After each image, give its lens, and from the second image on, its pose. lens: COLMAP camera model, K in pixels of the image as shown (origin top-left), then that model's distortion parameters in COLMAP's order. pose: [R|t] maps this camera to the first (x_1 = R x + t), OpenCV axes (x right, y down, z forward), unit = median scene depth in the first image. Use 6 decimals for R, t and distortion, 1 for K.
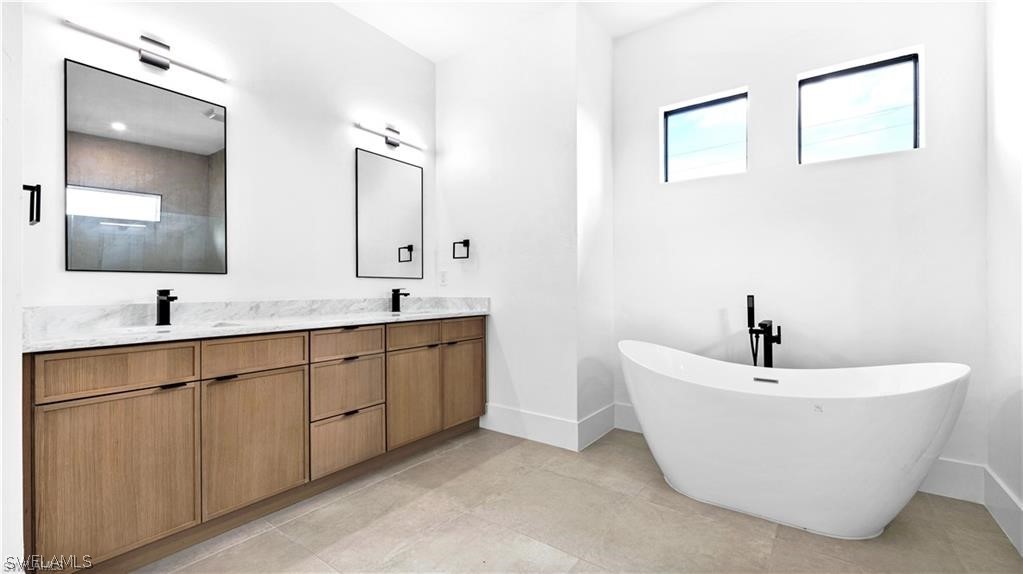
lens RADIAL K [[427.0, 0, 511.5], [0, 427.0, 287.0], [0, 0, 1]] dist [-0.000035, -0.000128]
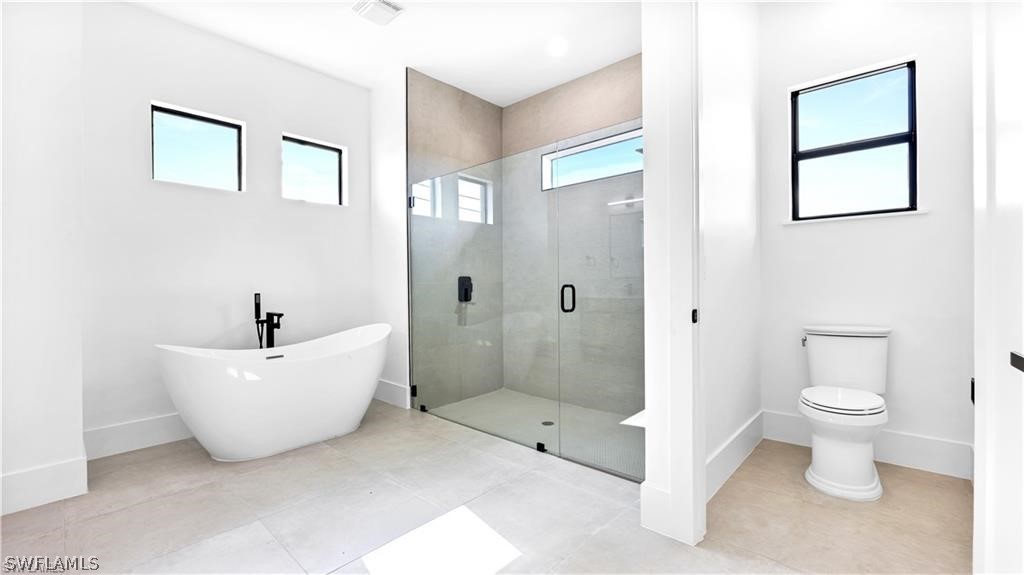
lens RADIAL K [[422.5, 0, 512.0], [0, 422.5, 287.5], [0, 0, 1]] dist [-0.001361, 0.000011]
pose [[0.098426, -0.008155, 0.995111, -0.611880], [0.012240, 0.999901, 0.006984, 0.002736], [-0.995069, 0.011492, 0.098516, 0.130333]]
